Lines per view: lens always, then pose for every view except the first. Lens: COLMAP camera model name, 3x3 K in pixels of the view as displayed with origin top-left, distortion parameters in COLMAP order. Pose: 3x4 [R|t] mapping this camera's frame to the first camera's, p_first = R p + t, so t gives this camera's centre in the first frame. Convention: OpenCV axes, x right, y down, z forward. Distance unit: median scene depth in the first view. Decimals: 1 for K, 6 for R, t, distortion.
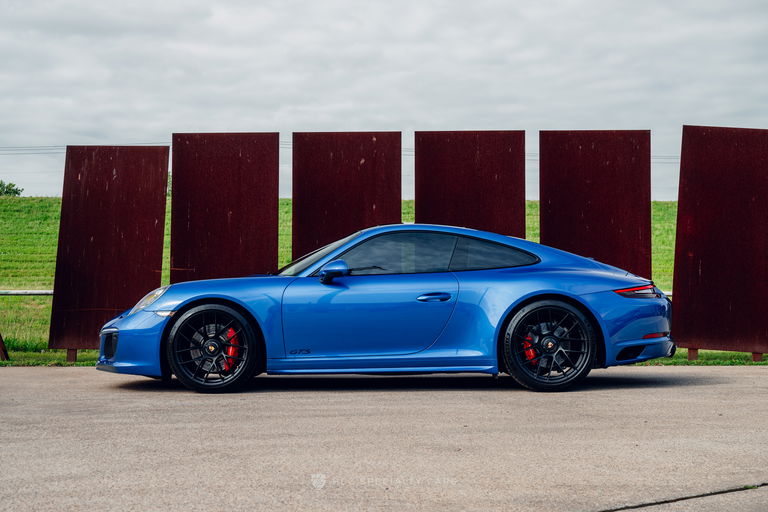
lens RADIAL K [[1106.3, 0, 384.0], [0, 1106.3, 256.0], [0, 0, 1]] dist [0.010661, 0.010424]
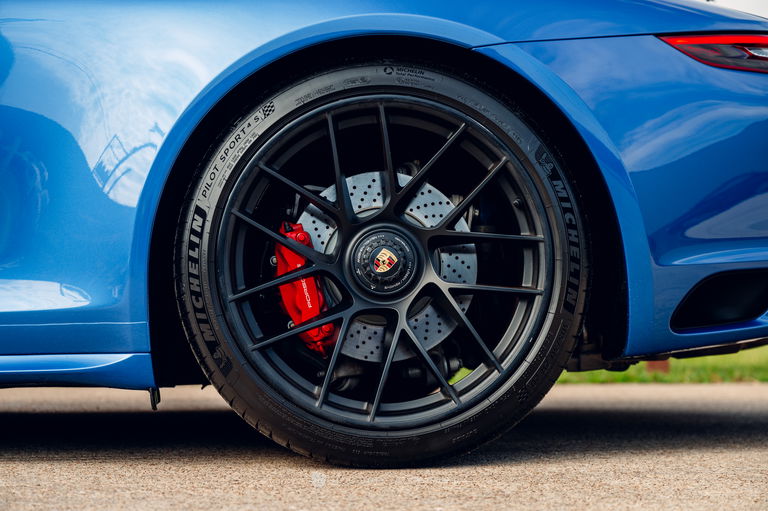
lens RADIAL K [[1481.5, 0, 384.0], [0, 1481.5, 255.5], [0, 0, 1]] dist [-0.006205, -0.027324]
pose [[0.997807, 0.002134, 0.066152, 0.129546], [-0.001077, 0.999871, -0.016007, 0.084114], [-0.066178, 0.015901, 0.997681, 0.695628]]
